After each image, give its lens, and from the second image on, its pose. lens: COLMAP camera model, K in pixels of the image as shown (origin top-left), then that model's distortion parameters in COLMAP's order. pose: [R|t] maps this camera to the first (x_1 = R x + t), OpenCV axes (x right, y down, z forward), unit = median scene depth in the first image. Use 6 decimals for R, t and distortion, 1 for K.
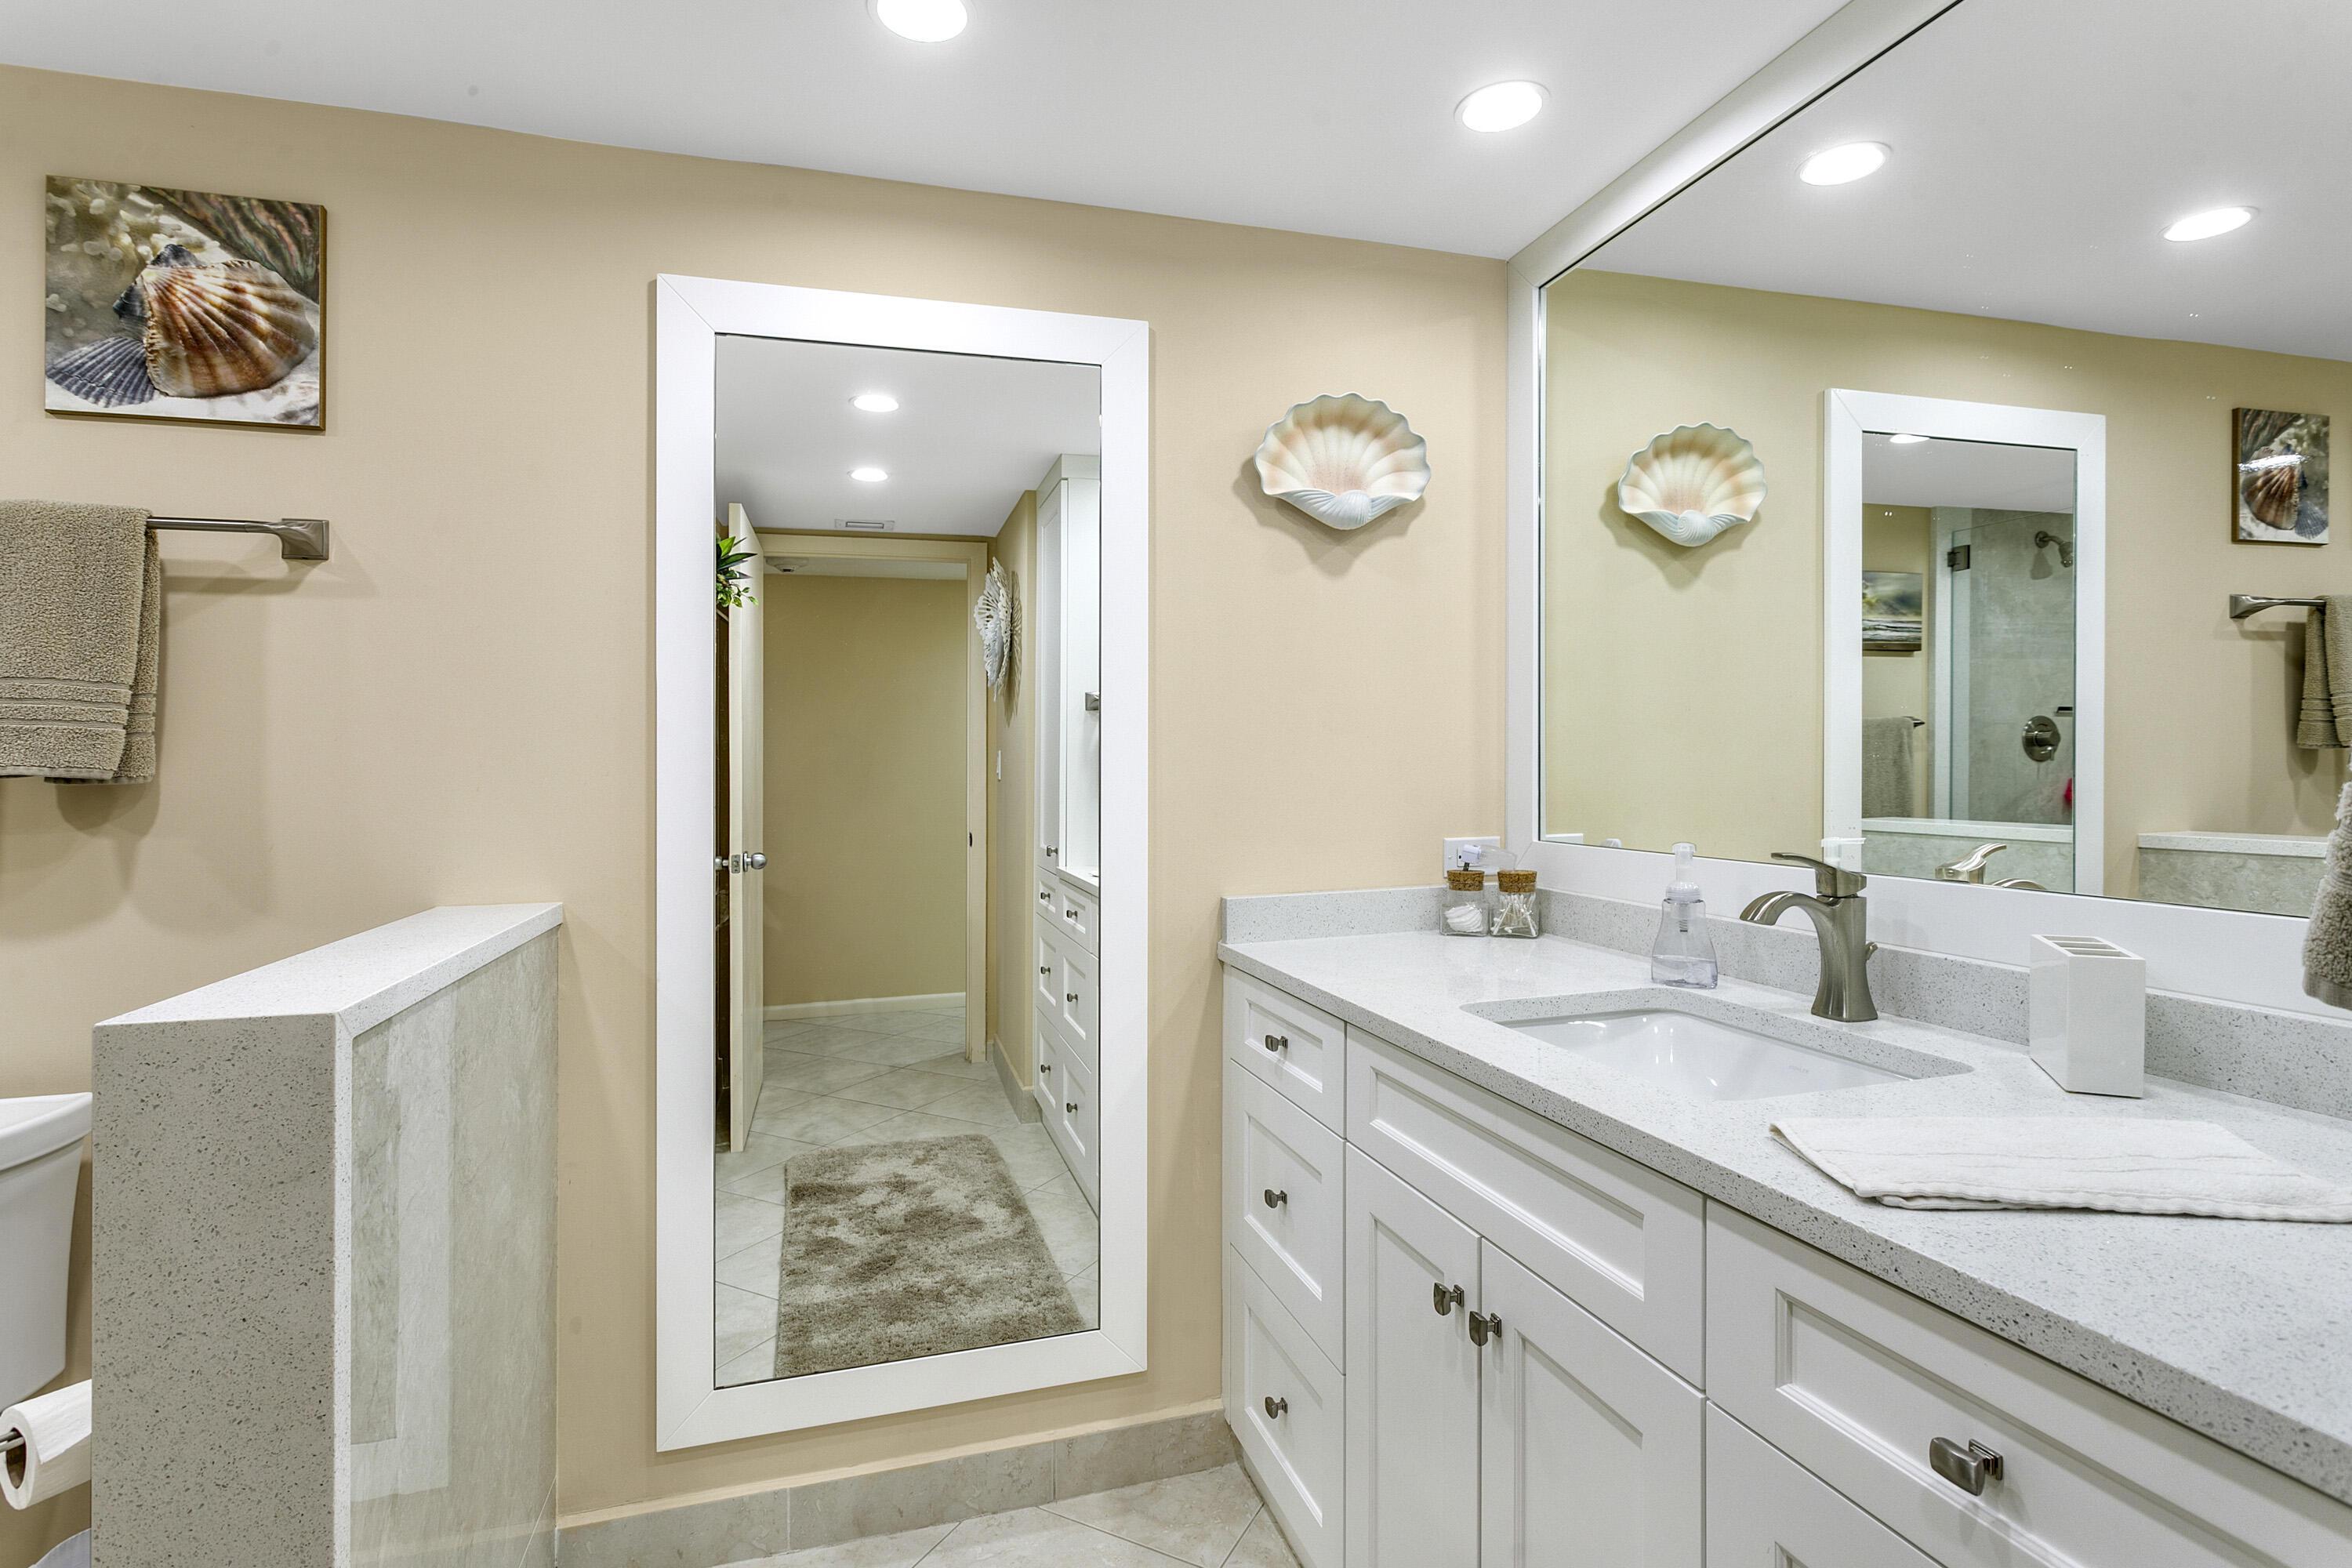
lens RADIAL K [[1143.5, 0, 1176.0], [0, 1143.5, 784.0], [0, 0, 1]] dist [0.003456, 0.000632]
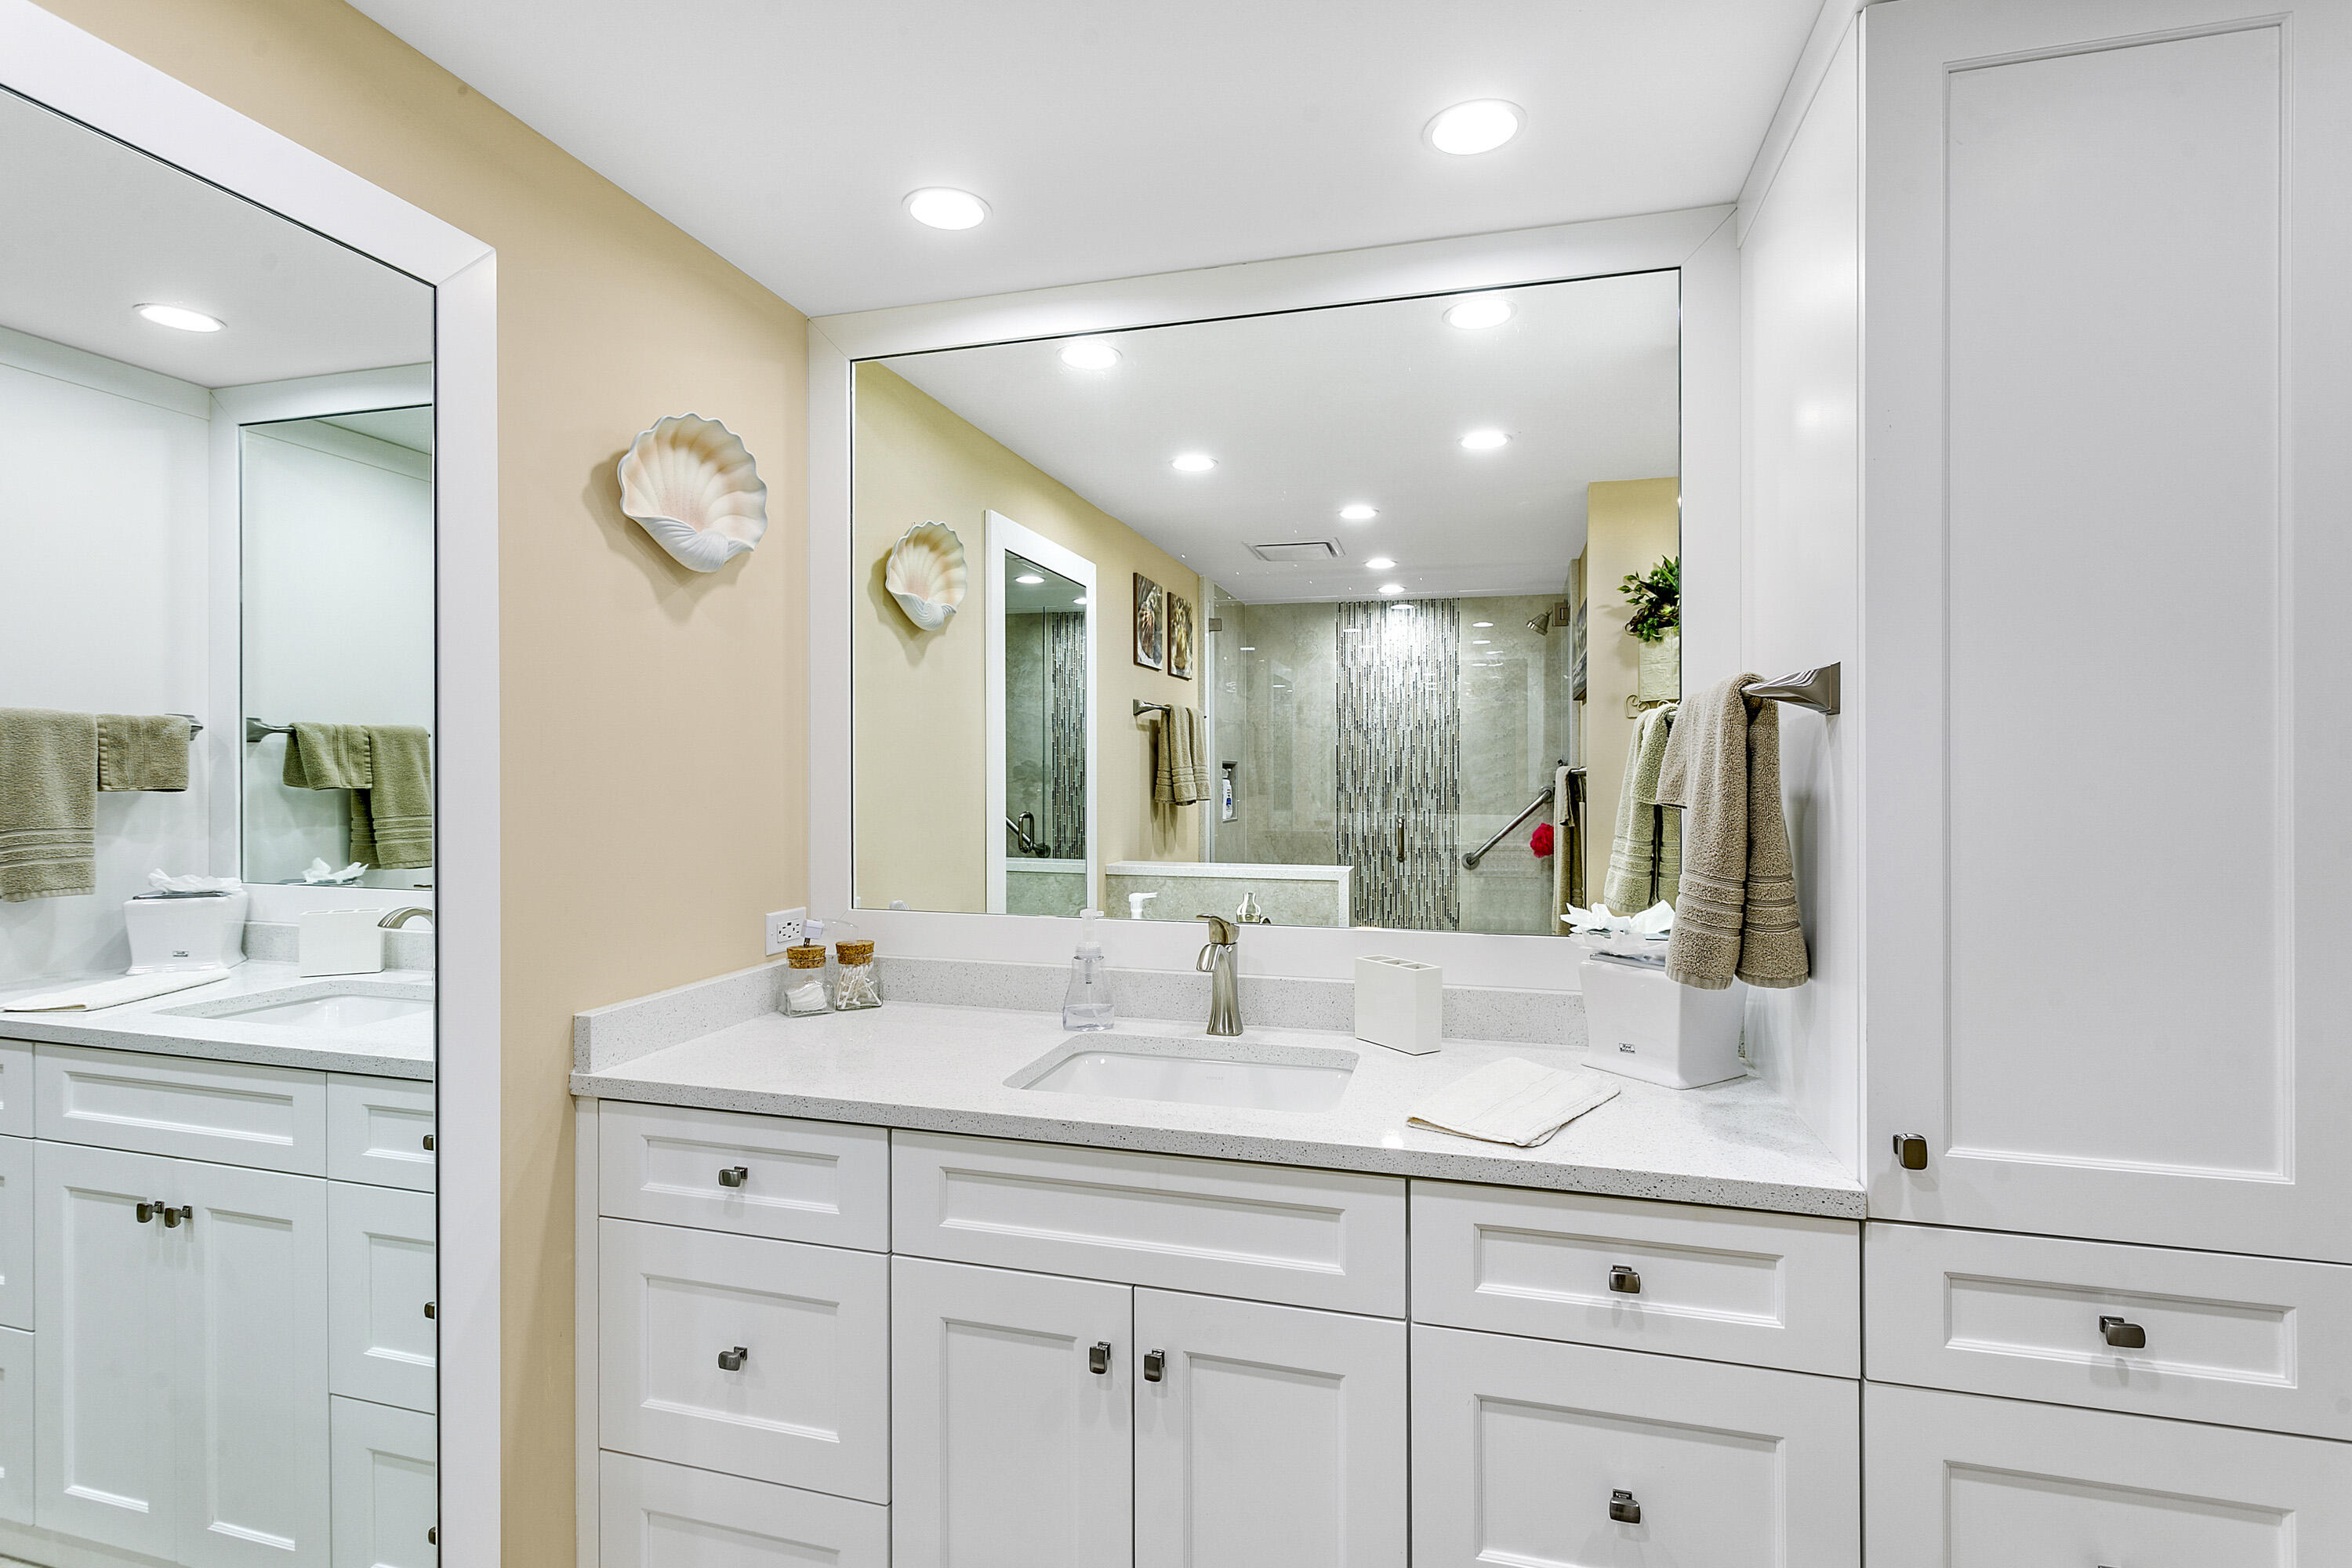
lens RADIAL K [[1157.8, 0, 1174.7], [0, 1157.8, 796.6], [0, 0, 1]] dist [0.014449, 0.000281]
pose [[0.523773, 0.000518, 0.851857, -0.415811], [-0.000881, 1.000000, -0.000067, -0.050759], [-0.851857, -0.000716, 0.523774, 0.226485]]
